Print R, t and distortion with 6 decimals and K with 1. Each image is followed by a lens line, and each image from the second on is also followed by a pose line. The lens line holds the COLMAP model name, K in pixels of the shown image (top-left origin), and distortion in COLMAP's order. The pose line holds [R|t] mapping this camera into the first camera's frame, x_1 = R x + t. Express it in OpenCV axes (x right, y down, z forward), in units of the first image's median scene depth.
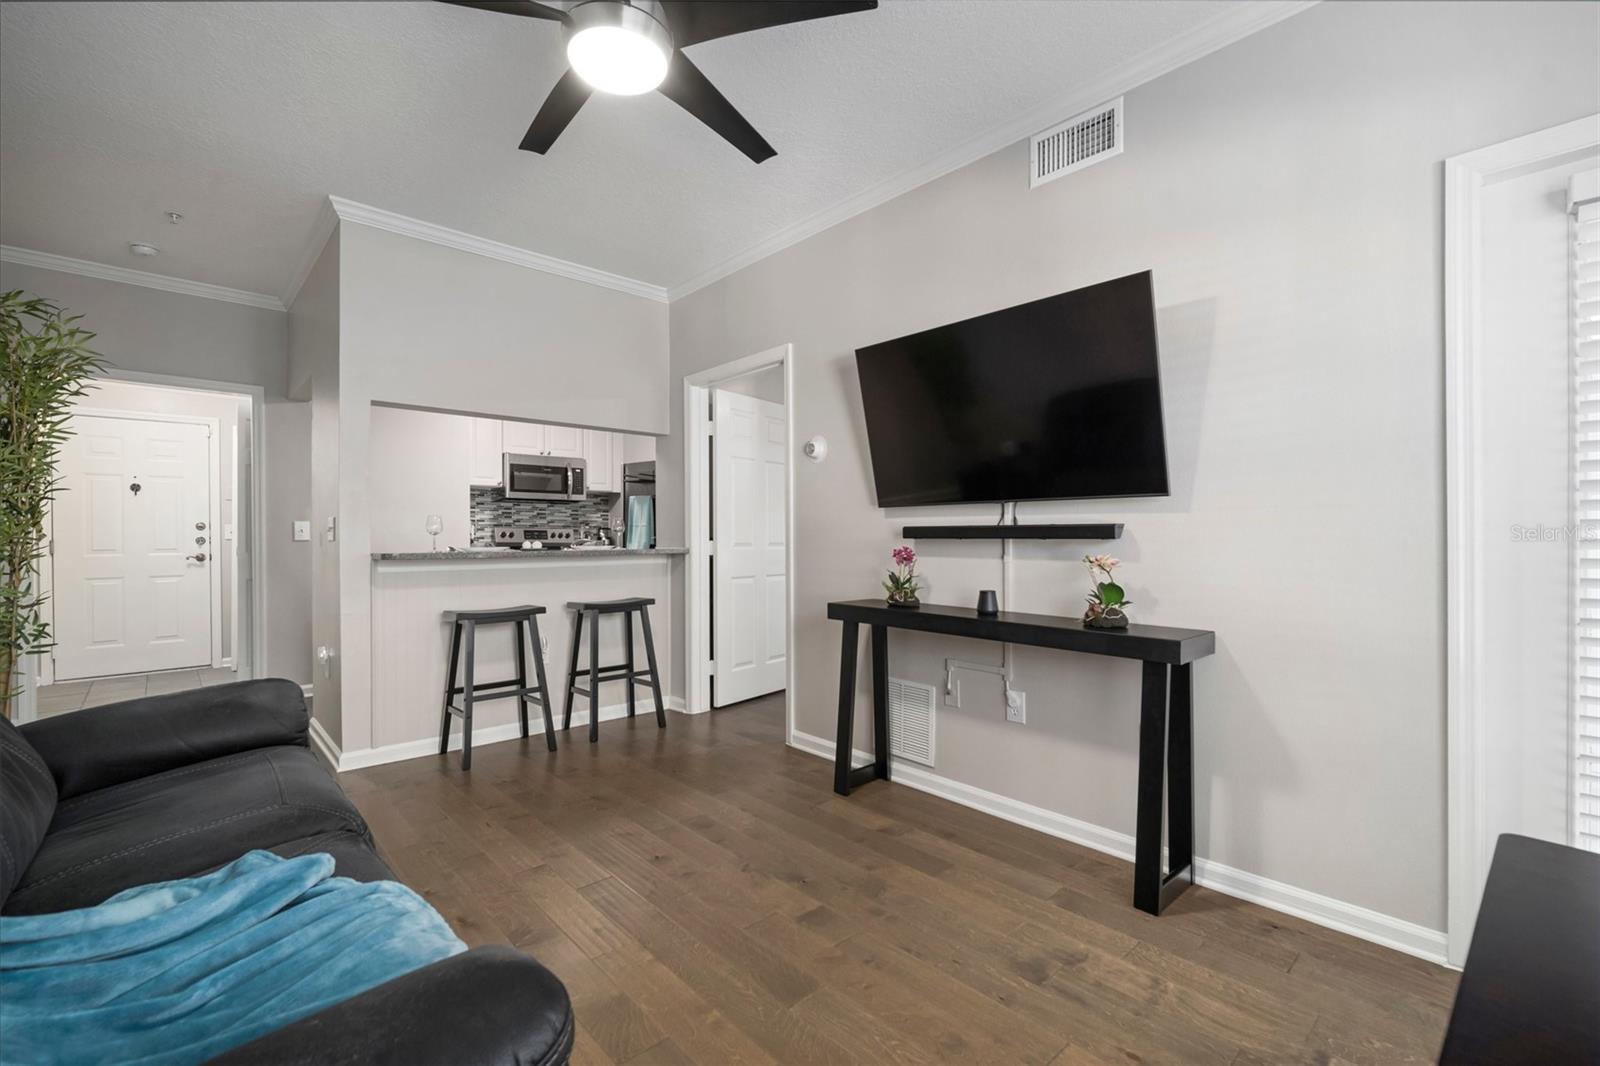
lens RADIAL K [[697.9, 0, 798.8], [0, 697.9, 536.5], [0, 0, 1]] dist [-0.007388, 0.003472]
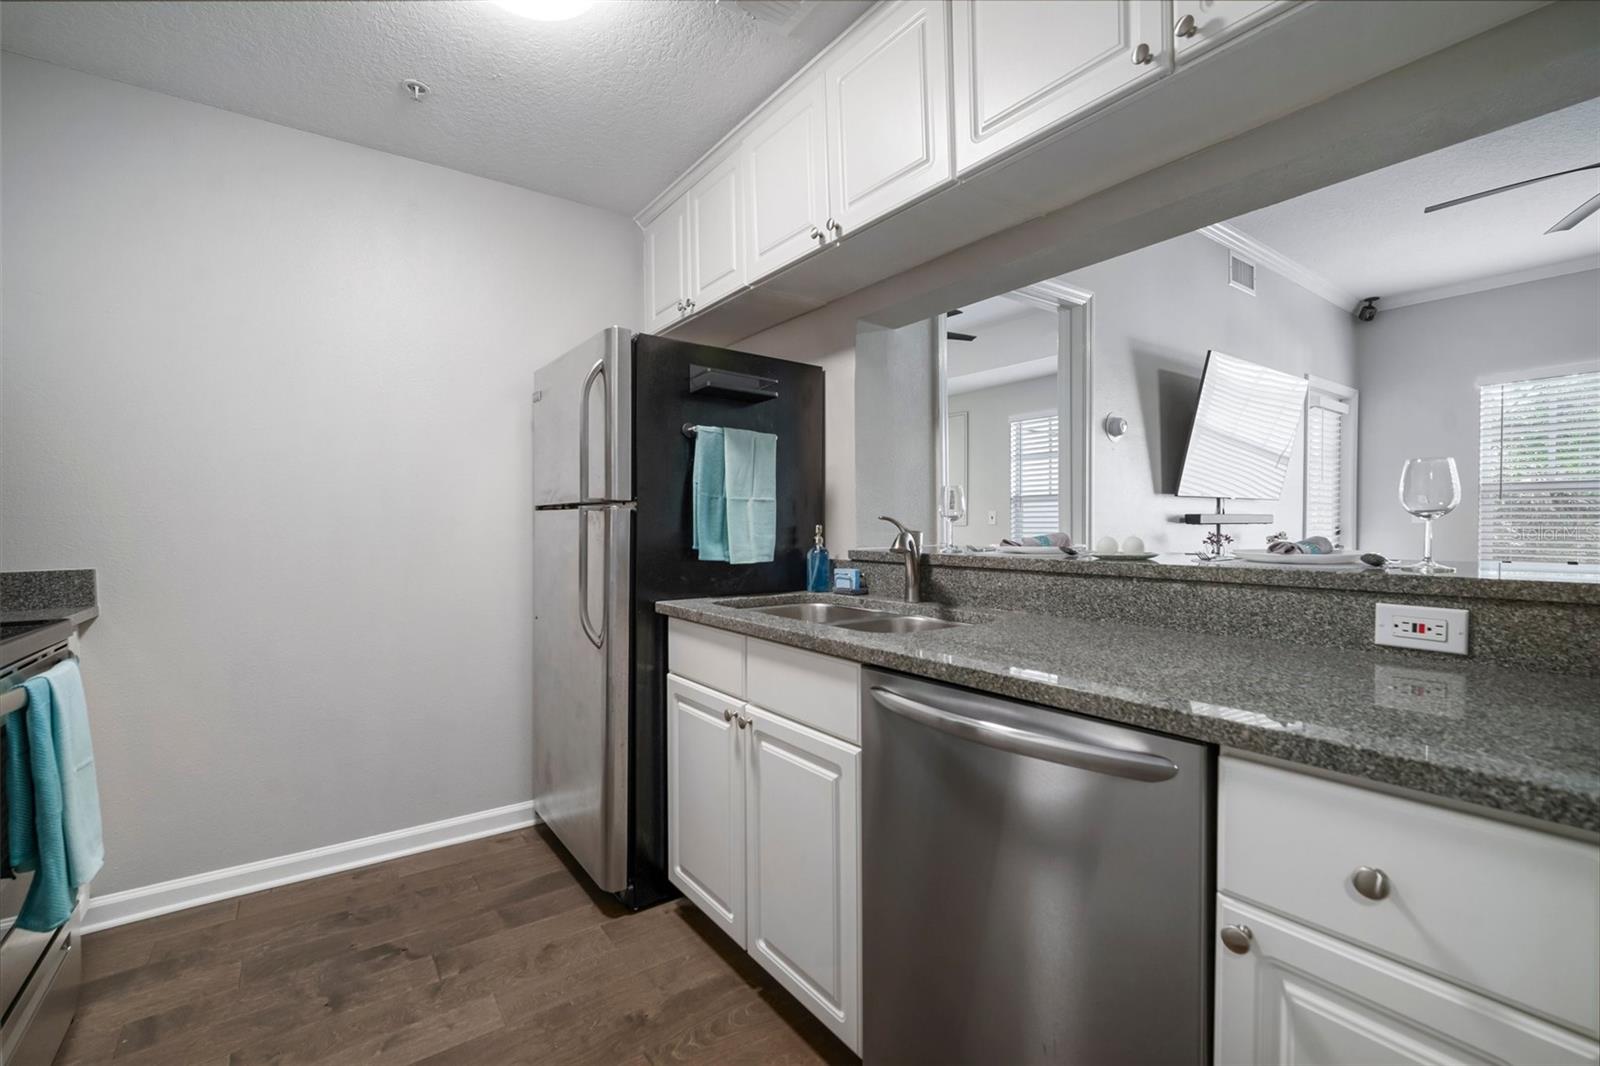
lens RADIAL K [[690.9, 0, 800.6], [0, 690.9, 539.0], [0, 0, 1]] dist [-0.004779, -0.000193]
pose [[0.107464, -0.020860, 0.993990, -0.520499], [0.008184, 0.999765, 0.020096, -0.000401], [-0.994175, 0.005975, 0.107609, 0.746082]]
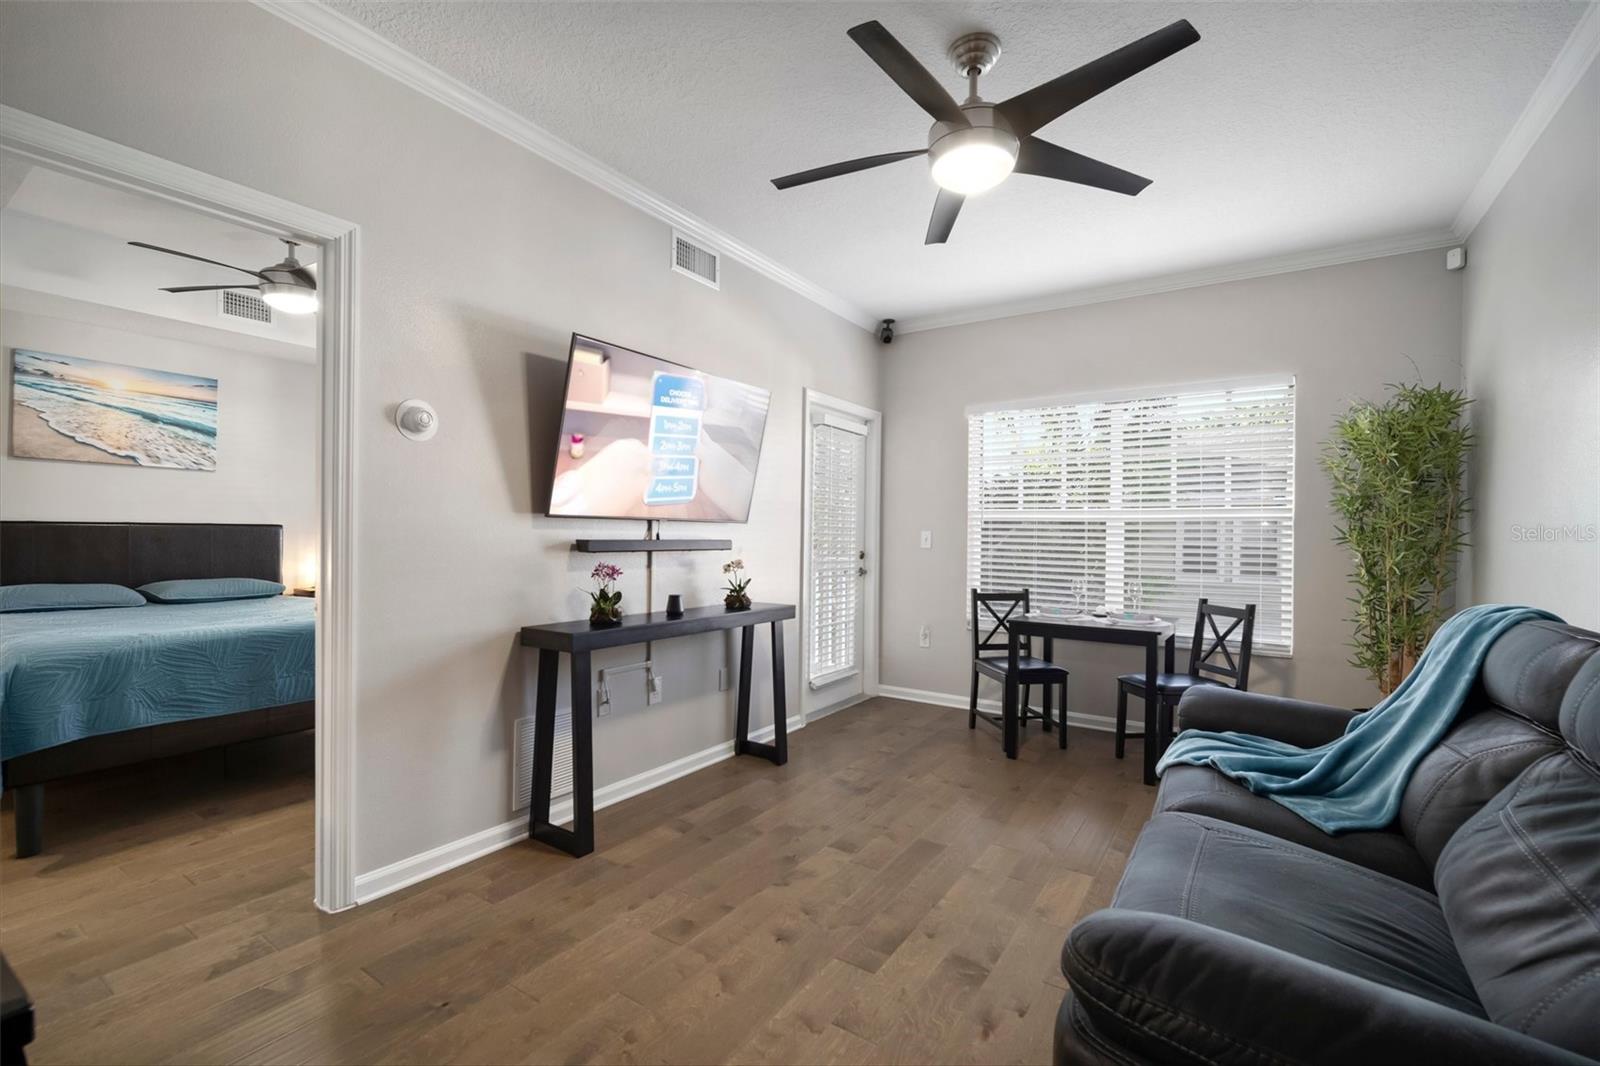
lens RADIAL K [[697.9, 0, 798.8], [0, 697.9, 536.5], [0, 0, 1]] dist [-0.007388, 0.003472]
pose [[-0.243997, -0.004042, 0.969768, -0.398633], [-0.008061, 0.999965, 0.002139, -0.011103], [-0.969743, -0.007295, -0.244021, 0.462074]]
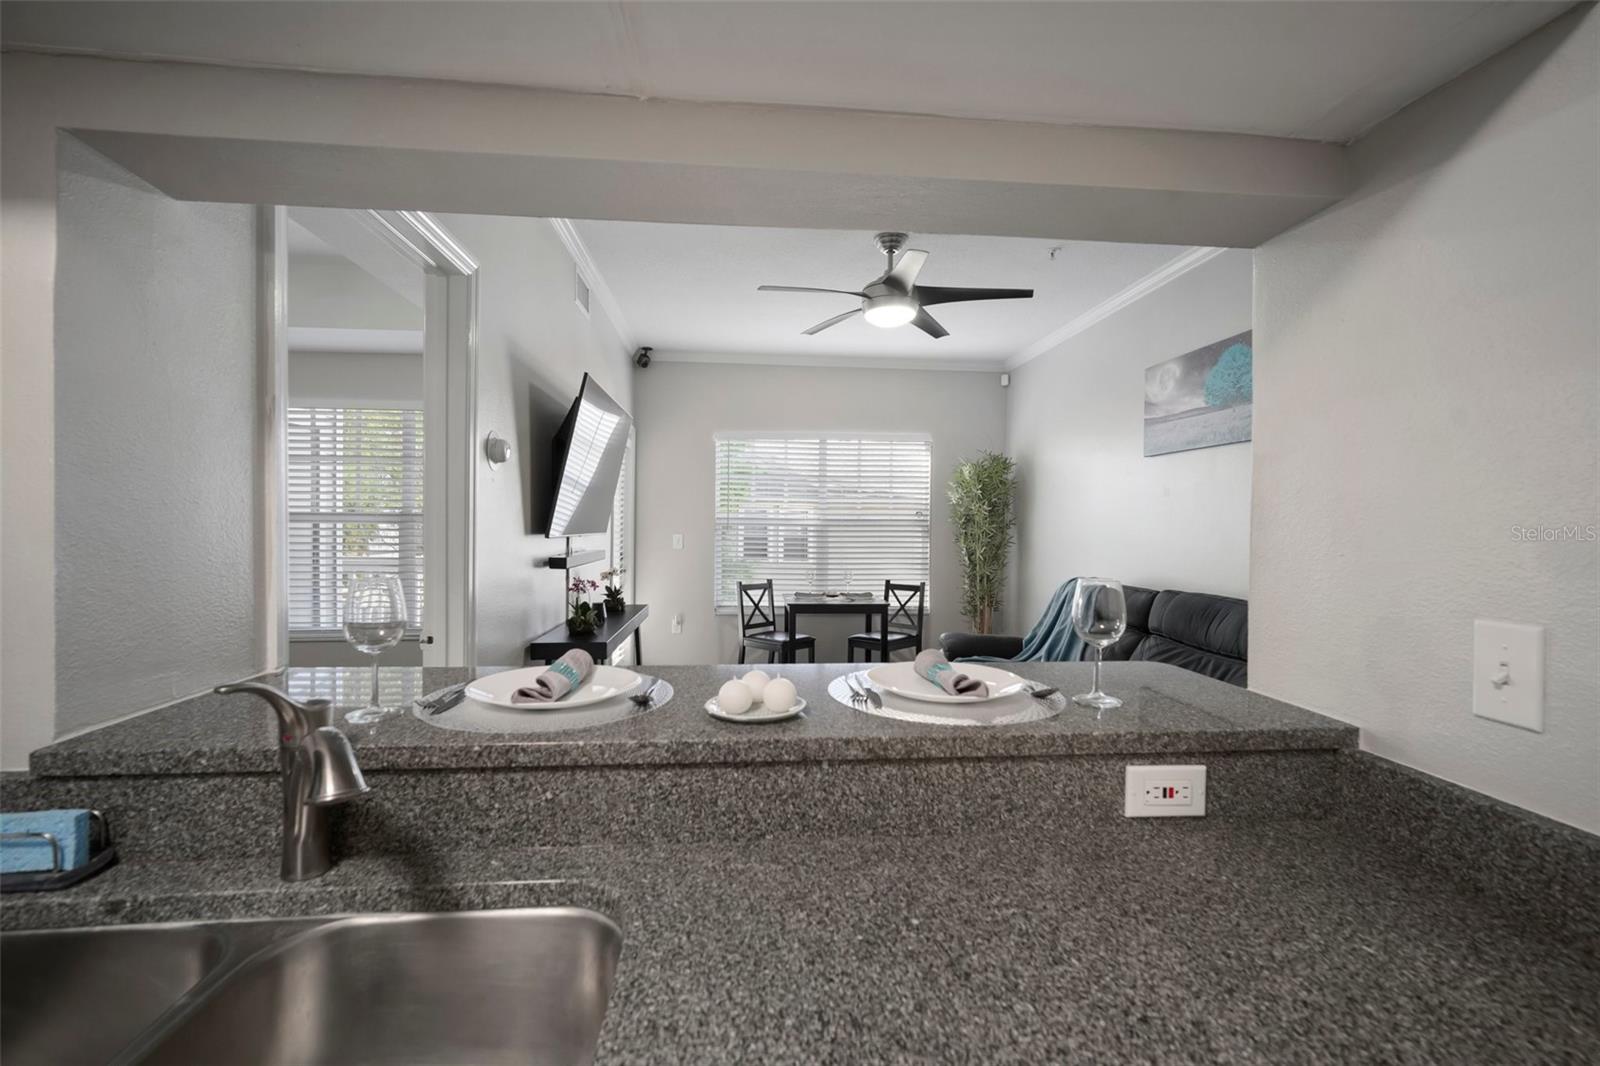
lens RADIAL K [[697.9, 0, 798.8], [0, 697.9, 536.5], [0, 0, 1]] dist [-0.007388, 0.003472]
pose [[-0.797977, -0.014756, 0.602508, -0.353751], [-0.005148, 0.999831, 0.017668, -0.031182], [-0.602666, 0.010997, -0.797918, 0.777374]]
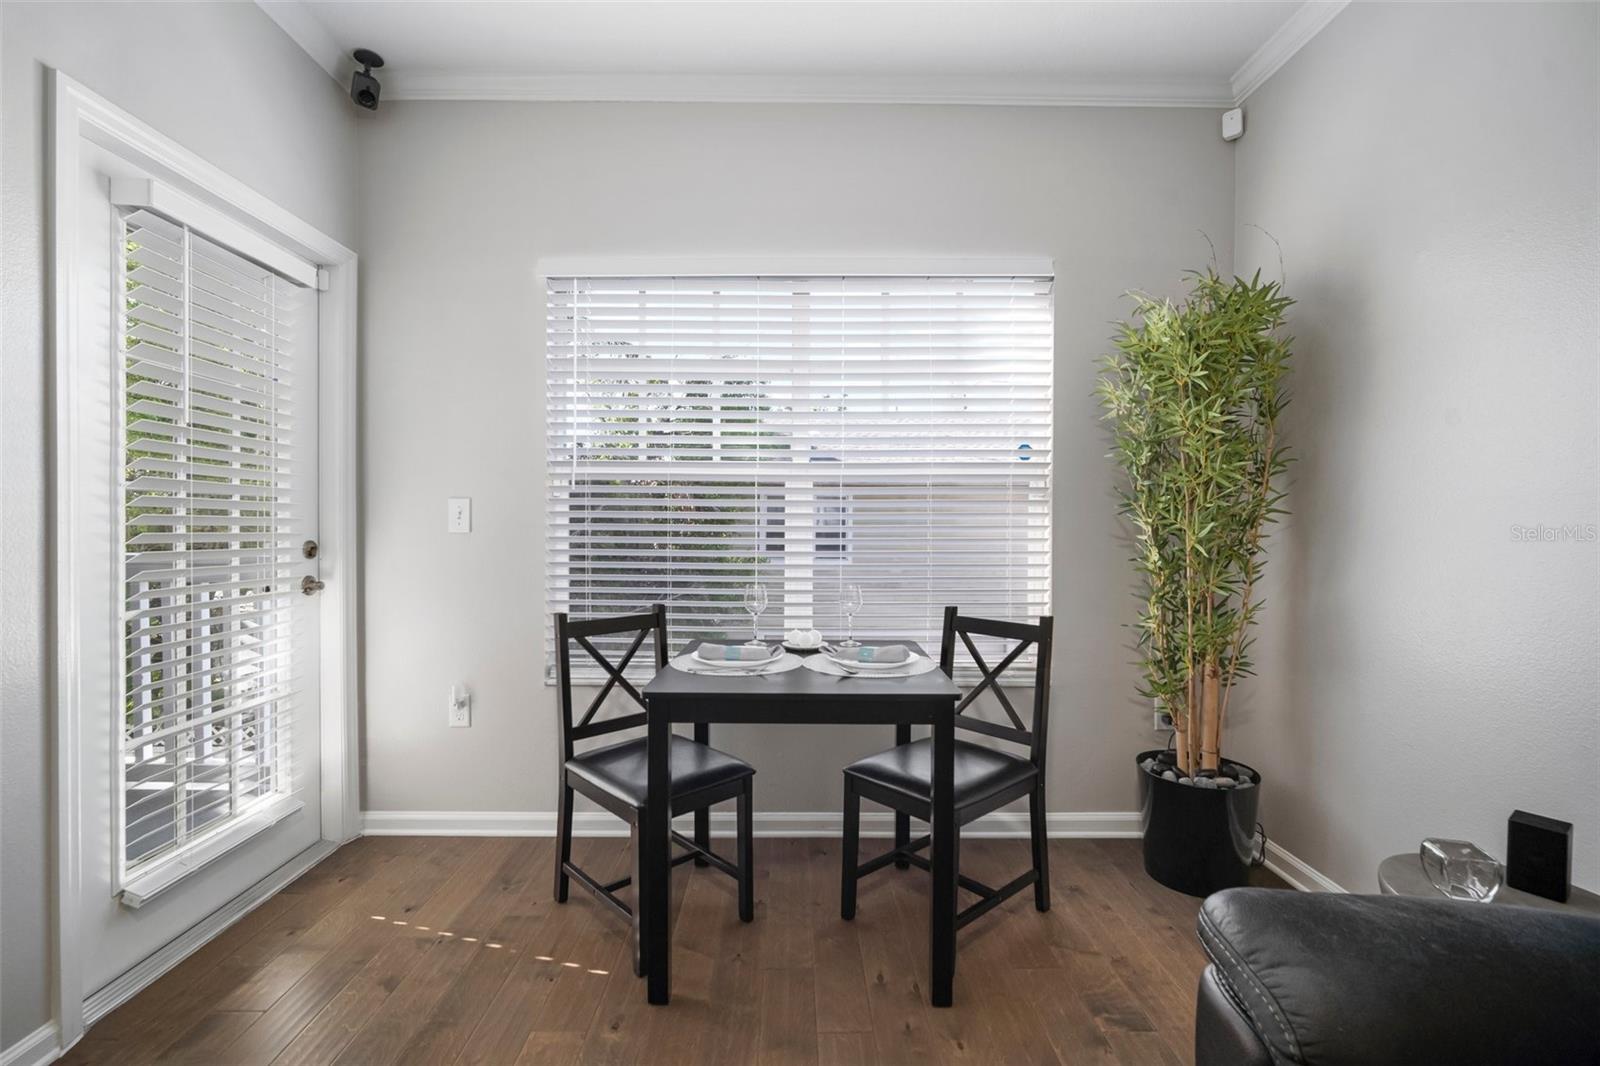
lens RADIAL K [[711.8, 0, 802.6], [0, 711.8, 525.4], [0, 0, 1]] dist [-0.010877, 0.000889]
pose [[-0.747699, -0.003592, 0.664029, -0.081776], [0.001619, 0.999973, 0.007232, -0.003854], [-0.664036, 0.006483, -0.747672, 0.301136]]
